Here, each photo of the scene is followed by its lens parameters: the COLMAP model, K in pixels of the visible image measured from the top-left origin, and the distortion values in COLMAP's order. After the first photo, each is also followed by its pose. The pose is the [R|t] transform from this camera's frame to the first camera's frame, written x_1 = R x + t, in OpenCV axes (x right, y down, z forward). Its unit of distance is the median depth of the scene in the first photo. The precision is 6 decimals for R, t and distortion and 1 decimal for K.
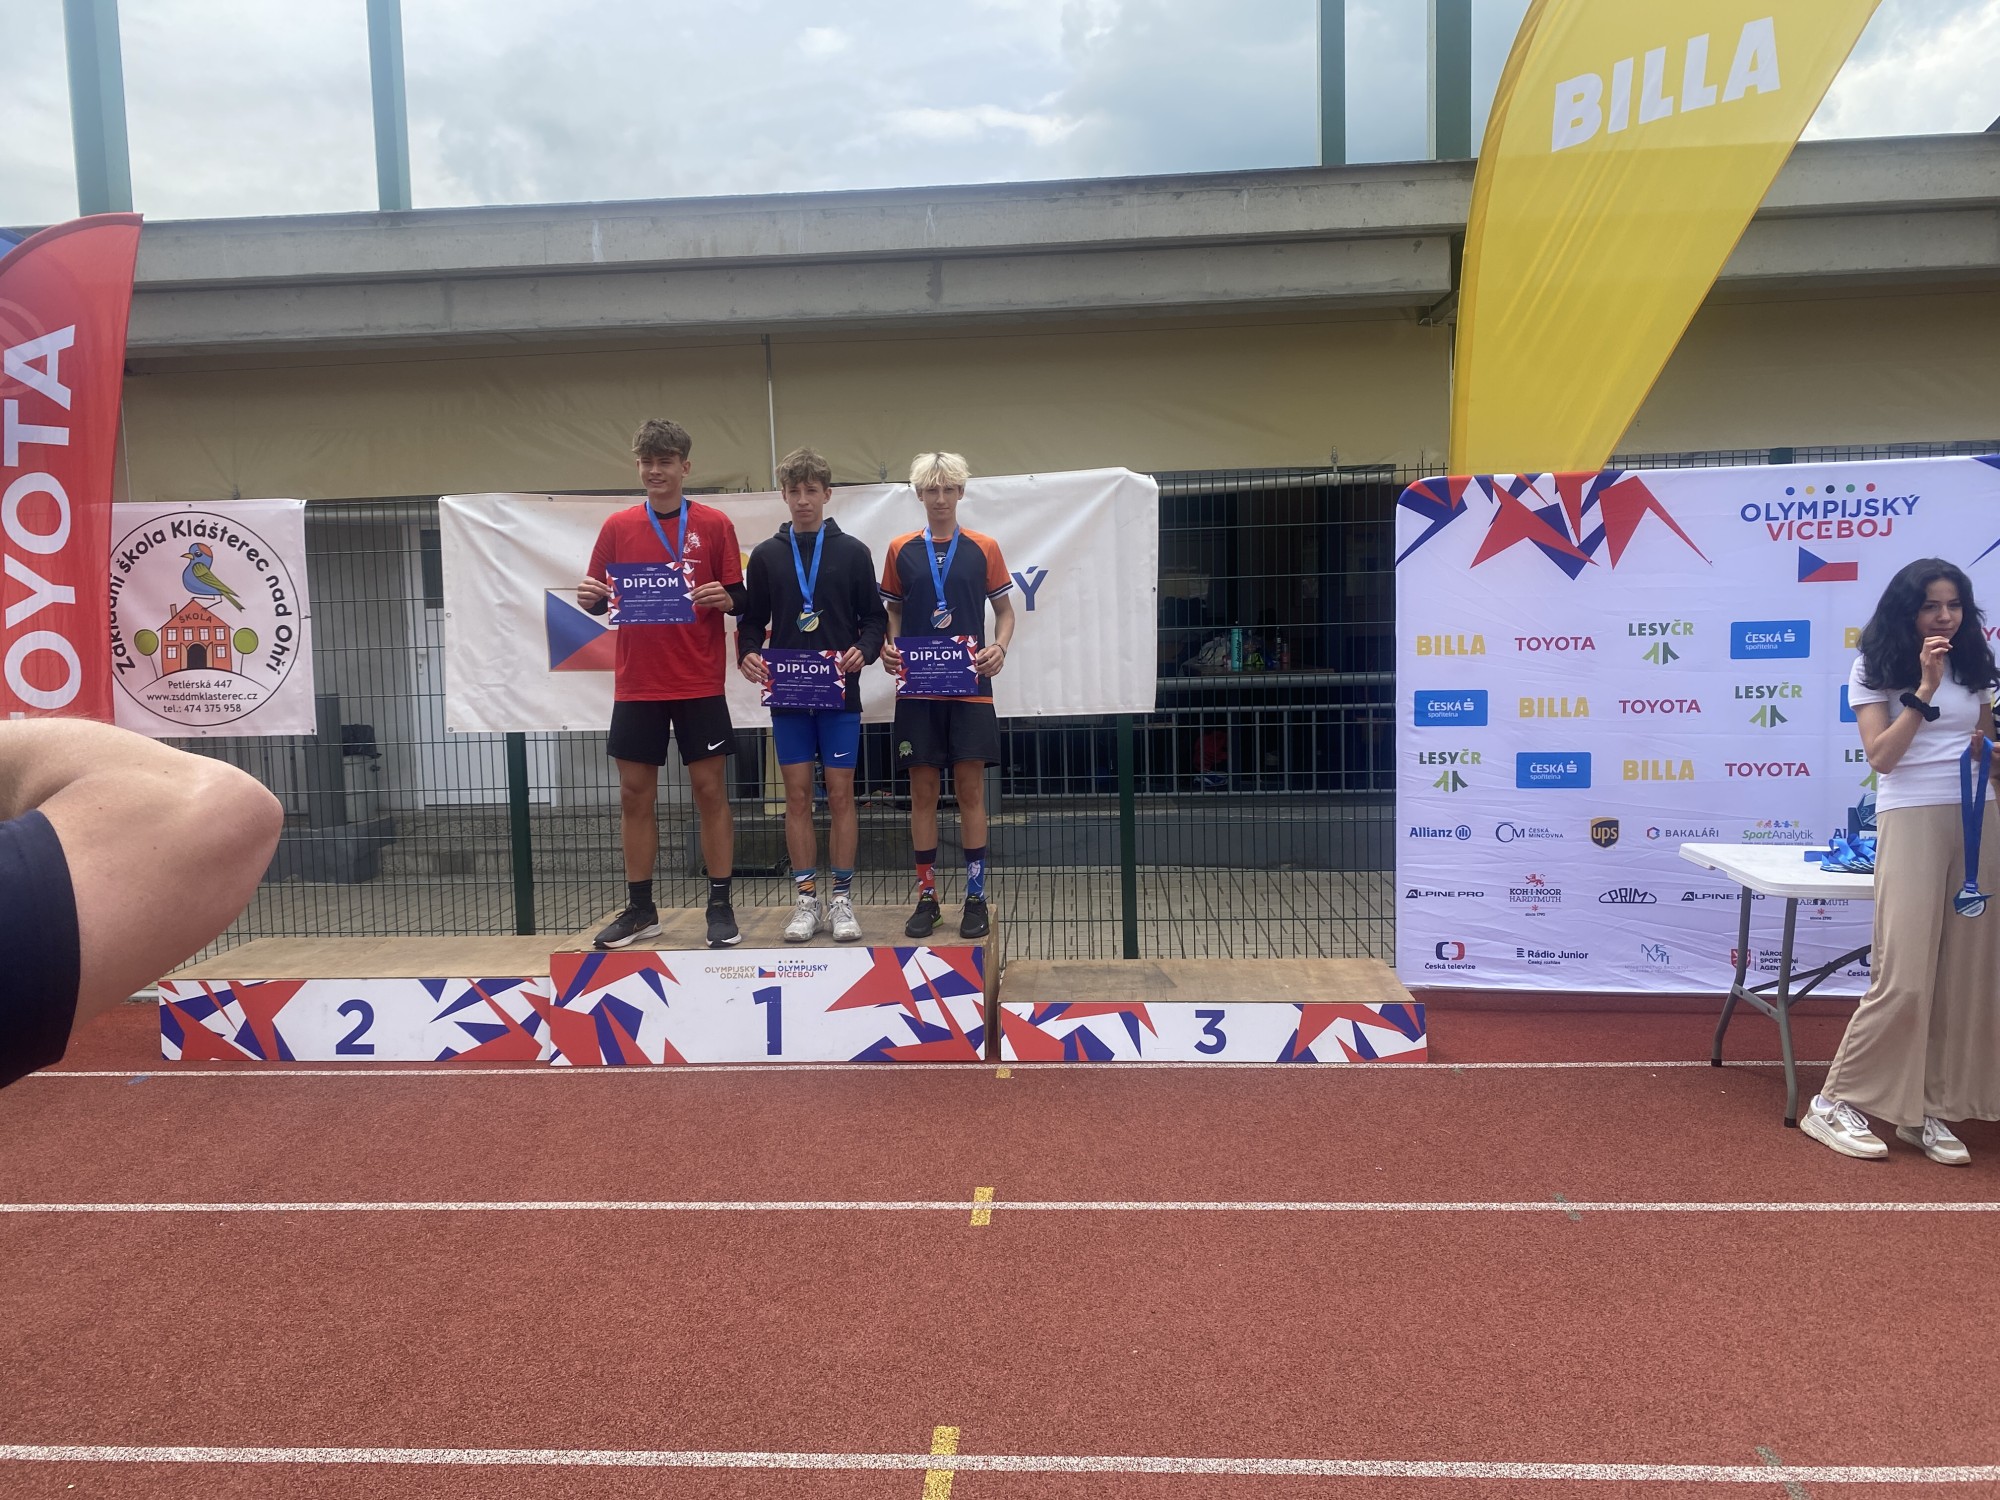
lens RADIAL K [[1529.7, 0, 975.1], [0, 1529.7, 756.7], [0, 0, 1]] dist [0.014225, -0.004802]
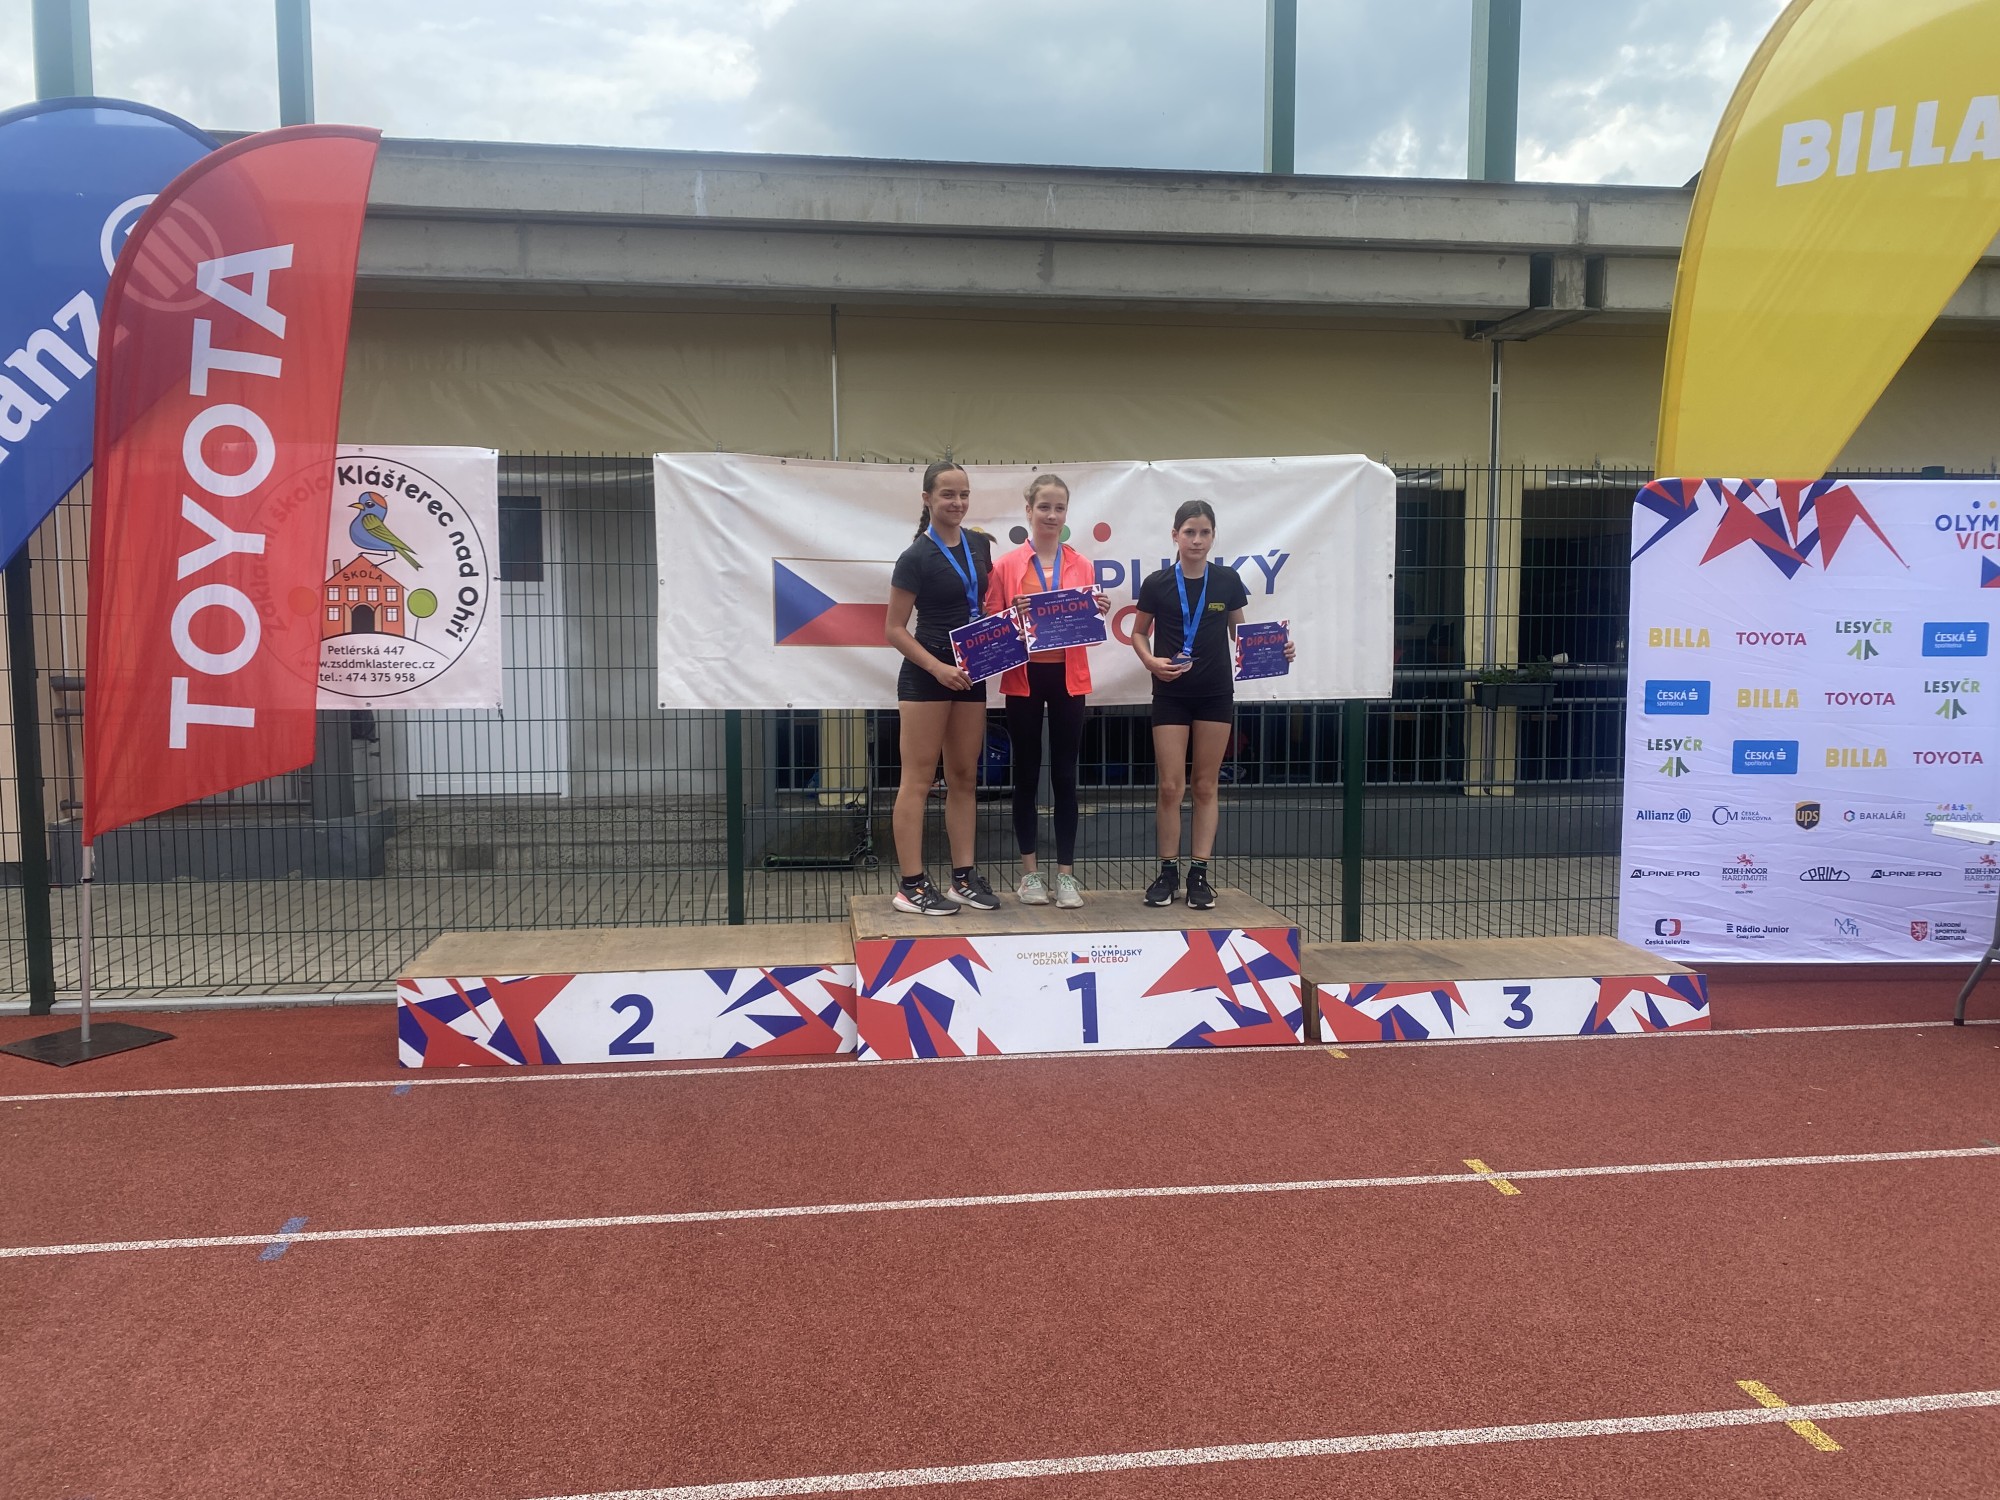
lens RADIAL K [[1532.4, 0, 999.1], [0, 1532.4, 762.9], [0, 0, 1]] dist [0.008911, -0.001634]
pose [[0.979146, 0.007791, 0.203010, -0.372409], [-0.007875, 0.999969, -0.000393, 0.018090], [-0.203007, -0.001214, 0.979177, 0.057831]]
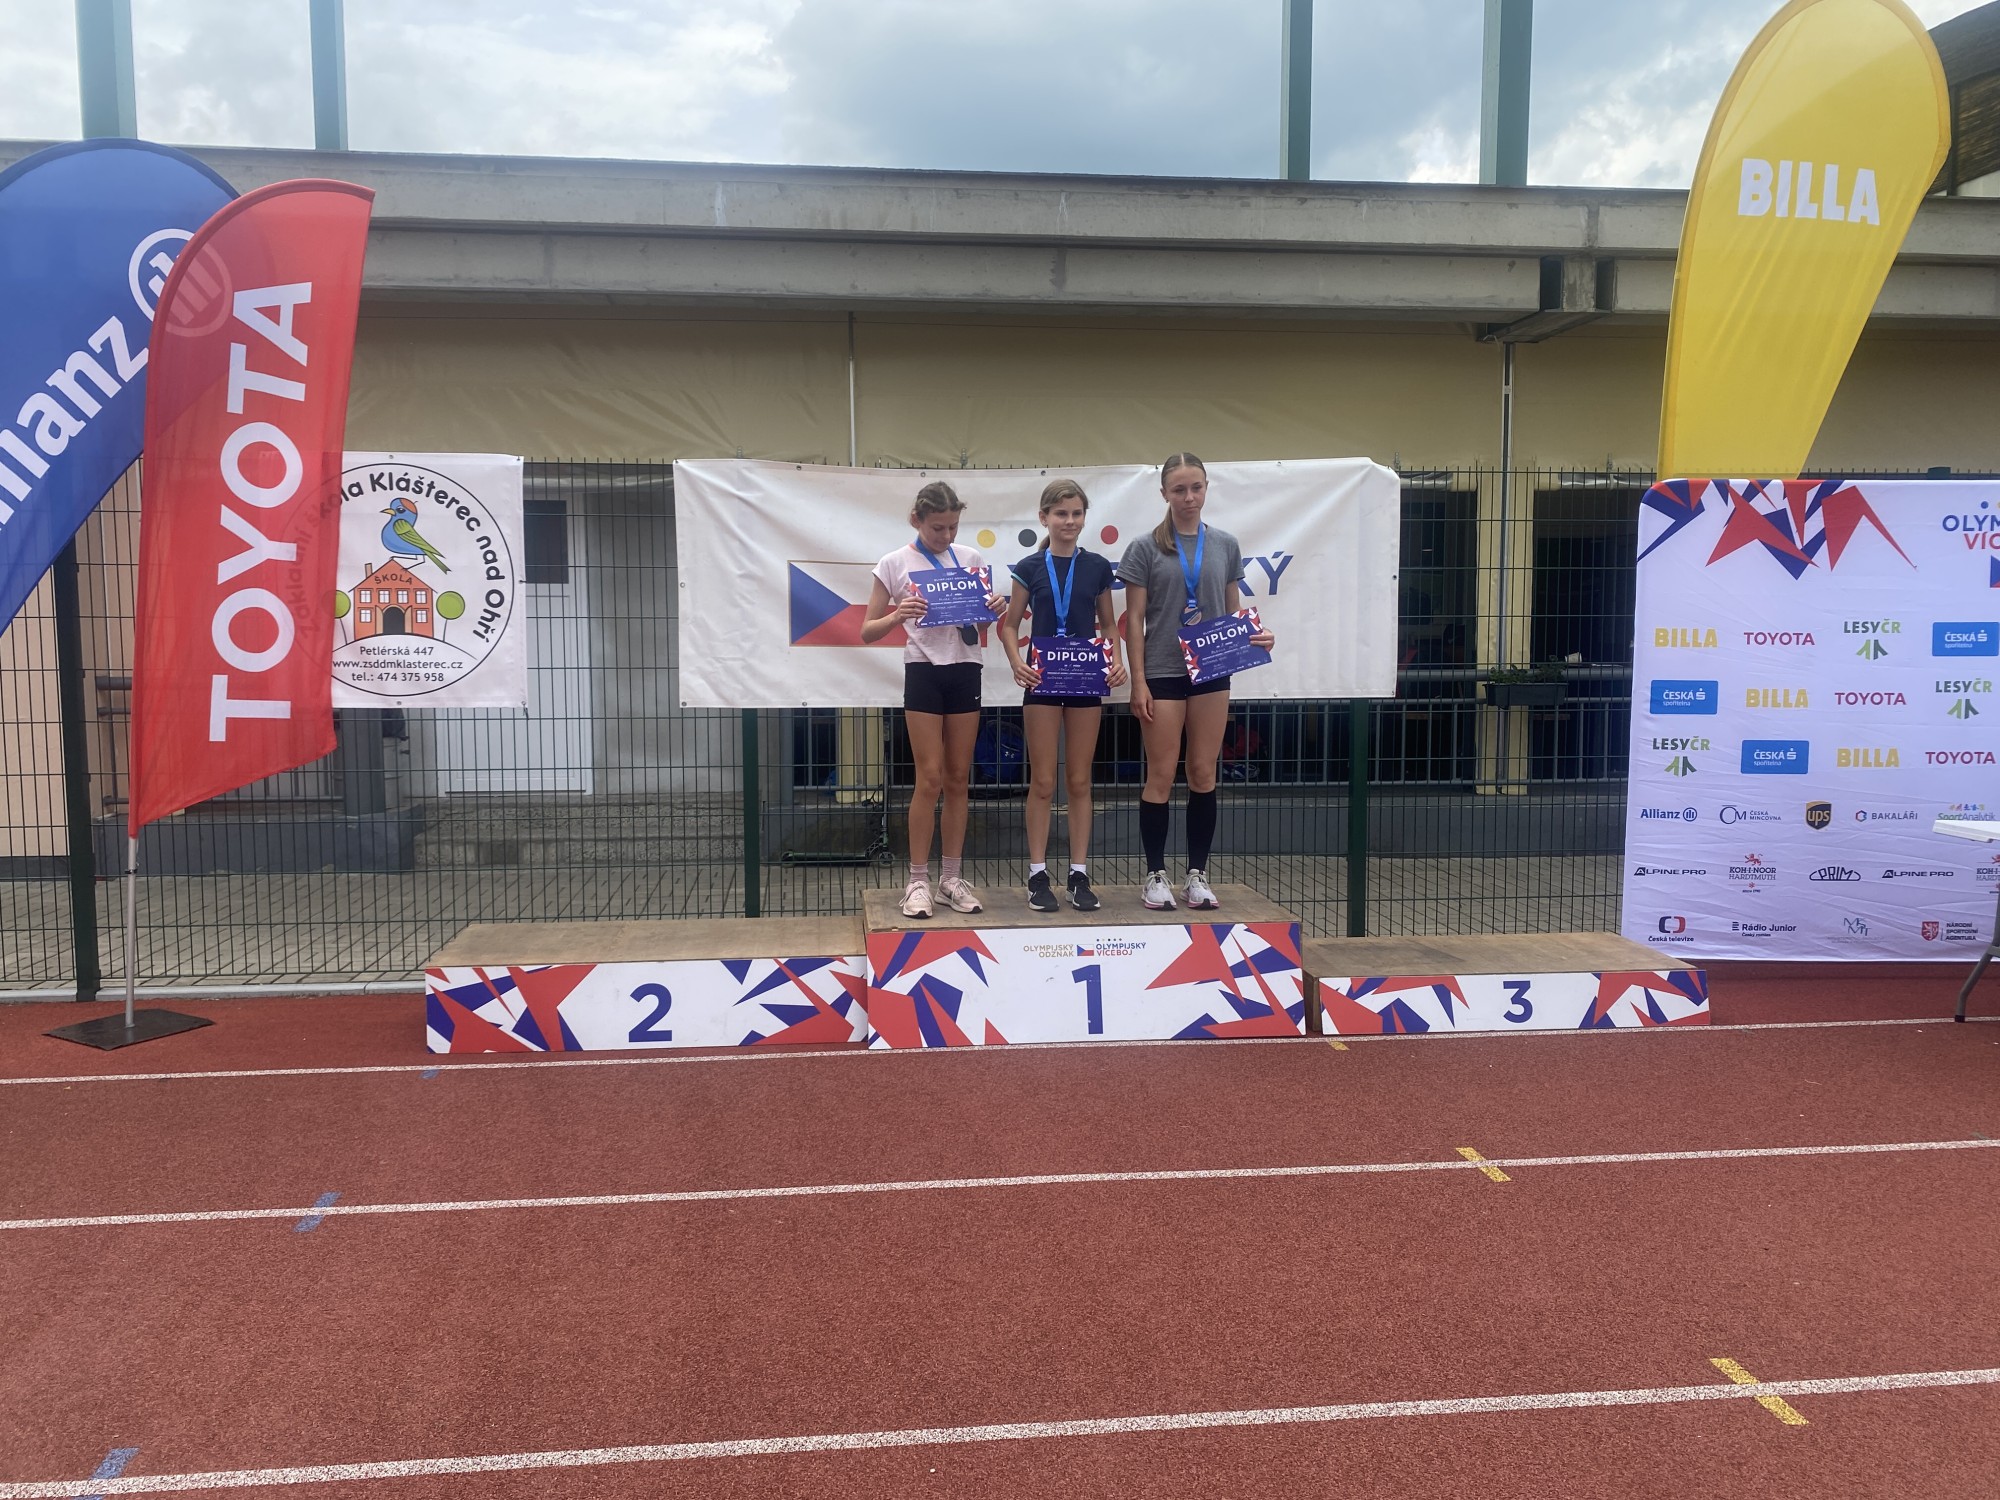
lens RADIAL K [[1529.4, 0, 982.1], [0, 1529.4, 759.3], [0, 0, 1]] dist [0.012835, -0.008636]
pose [[0.984117, 0.009421, 0.177272, -0.367651], [-0.009151, 0.999955, -0.002342, 0.019551], [-0.177287, 0.000683, 0.984159, 0.033378]]
